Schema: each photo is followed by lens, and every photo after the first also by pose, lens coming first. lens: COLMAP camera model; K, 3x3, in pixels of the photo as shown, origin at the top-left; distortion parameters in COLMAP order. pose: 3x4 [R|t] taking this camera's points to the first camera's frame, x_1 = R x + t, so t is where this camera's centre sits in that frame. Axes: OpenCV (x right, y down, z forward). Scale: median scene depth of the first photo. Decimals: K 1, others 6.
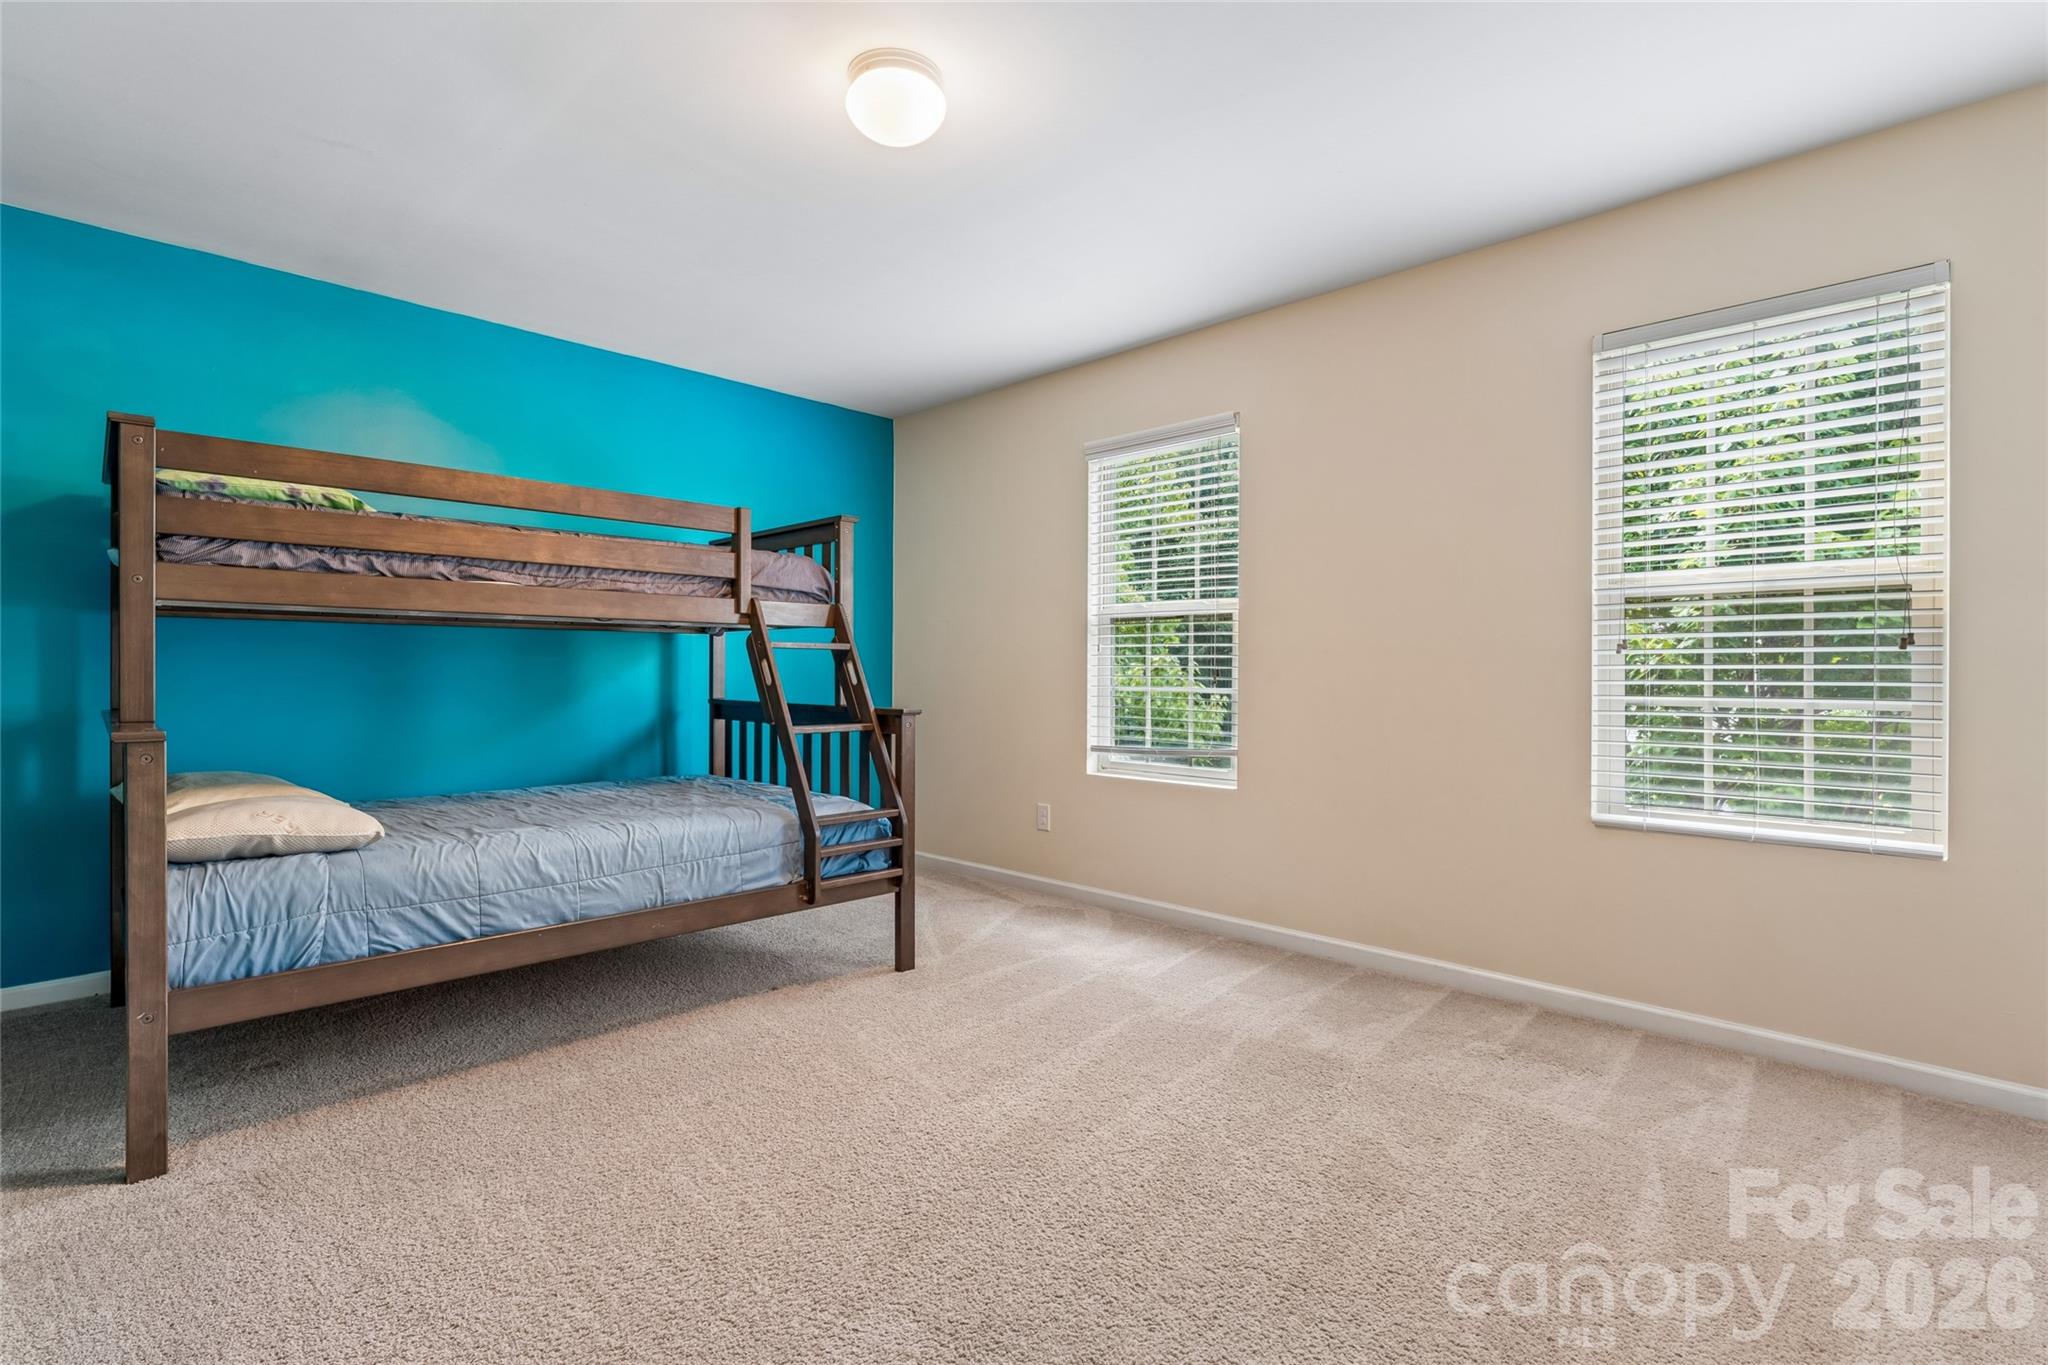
lens RADIAL K [[964.8, 0, 1030.9], [0, 964.8, 676.4], [0, 0, 1]] dist [0.005526, 0.000837]
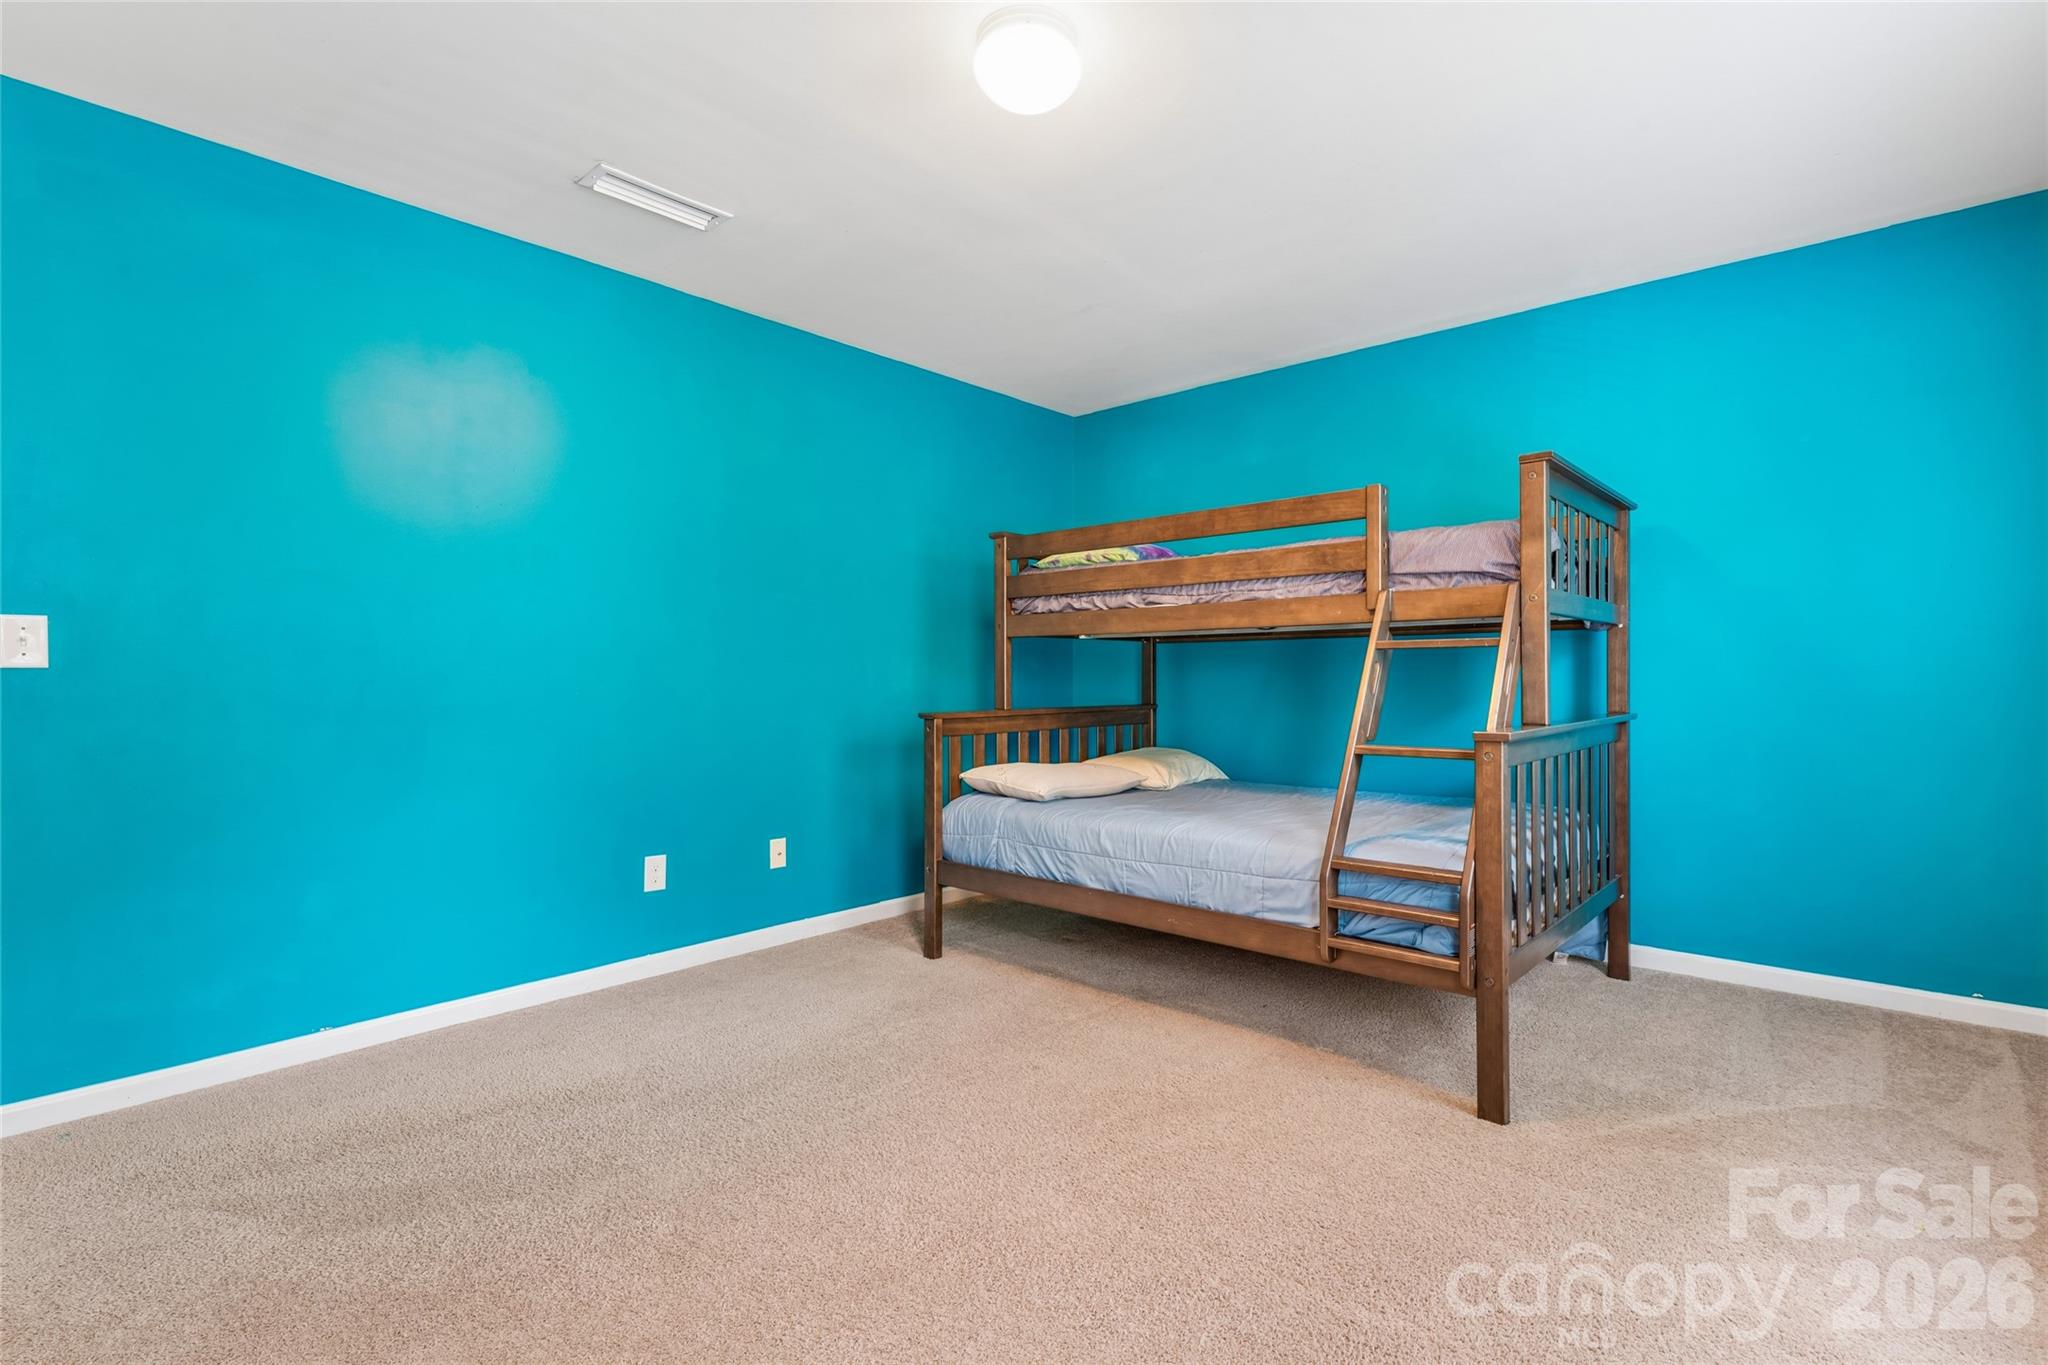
lens RADIAL K [[964.8, 0, 1023.7], [0, 964.8, 685.1], [0, 0, 1]] dist [0.005526, 0.000837]
pose [[0.041660, 0.004336, -0.999122, 0.680949], [-0.000905, 0.999990, 0.004302, -0.002646], [0.999131, 0.000725, 0.041664, 0.826415]]
